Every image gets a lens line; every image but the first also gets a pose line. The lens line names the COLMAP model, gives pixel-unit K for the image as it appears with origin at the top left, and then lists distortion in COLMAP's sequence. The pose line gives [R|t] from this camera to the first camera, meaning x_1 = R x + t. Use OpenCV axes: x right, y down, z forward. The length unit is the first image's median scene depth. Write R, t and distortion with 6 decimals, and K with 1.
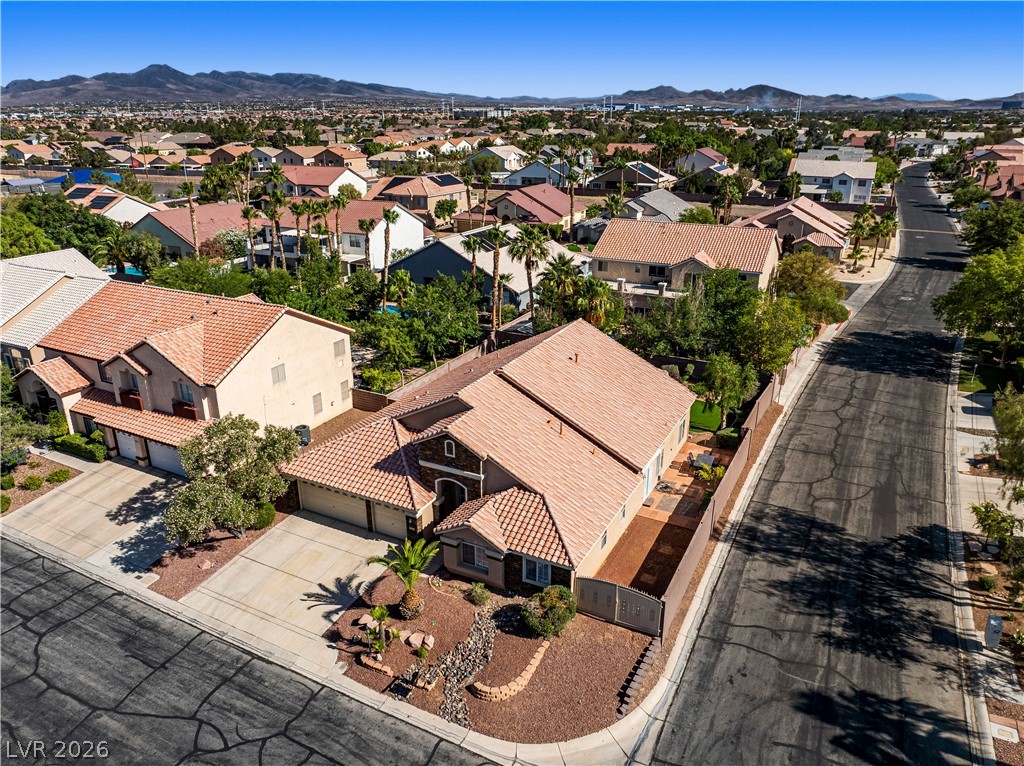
lens RADIAL K [[724.3, 0, 515.3], [0, 724.3, 382.5], [0, 0, 1]] dist [-0.046303, 0.017612]
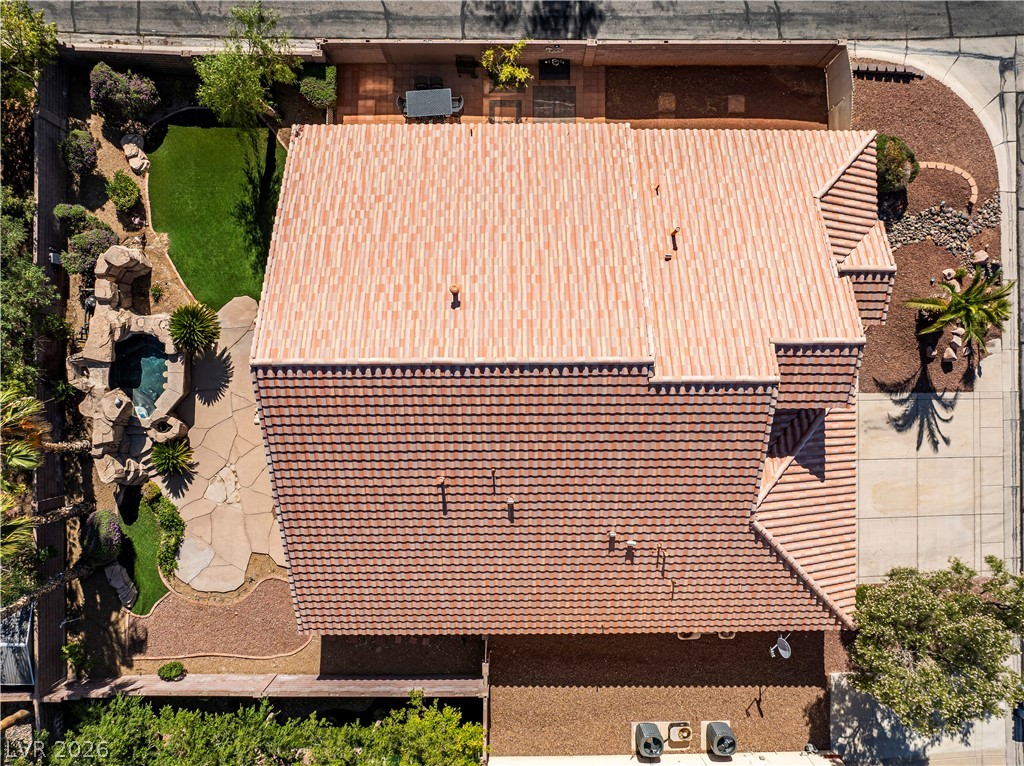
lens RADIAL K [[724.3, 0, 515.3], [0, 724.3, 382.5], [0, 0, 1]] dist [-0.046303, 0.017612]
pose [[-0.464267, -0.885695, -0.001111, 0.016104], [0.302814, -0.159909, 0.939539, -0.601148], [-0.832322, 0.435860, 0.342441, 1.006238]]
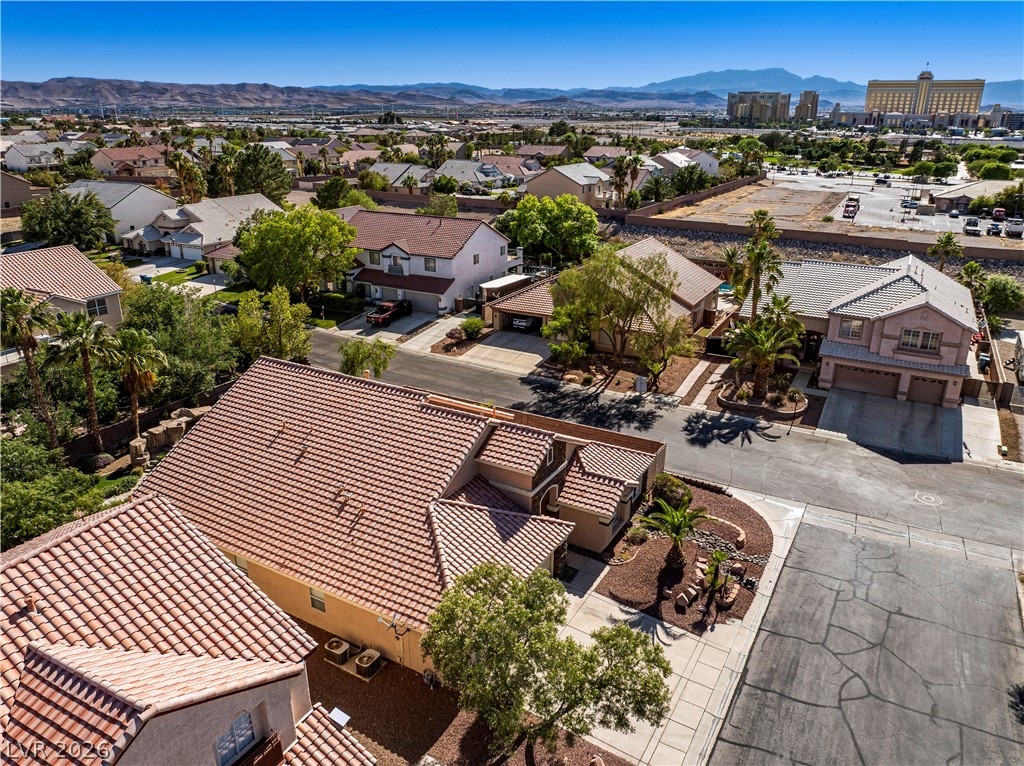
lens RADIAL K [[724.3, 0, 515.3], [0, 724.3, 382.5], [0, 0, 1]] dist [-0.046303, 0.017612]
pose [[0.039718, -0.347484, 0.936844, -0.927588], [0.344444, 0.884878, 0.313606, -0.301832], [-0.937966, 0.310234, 0.154834, 0.837505]]
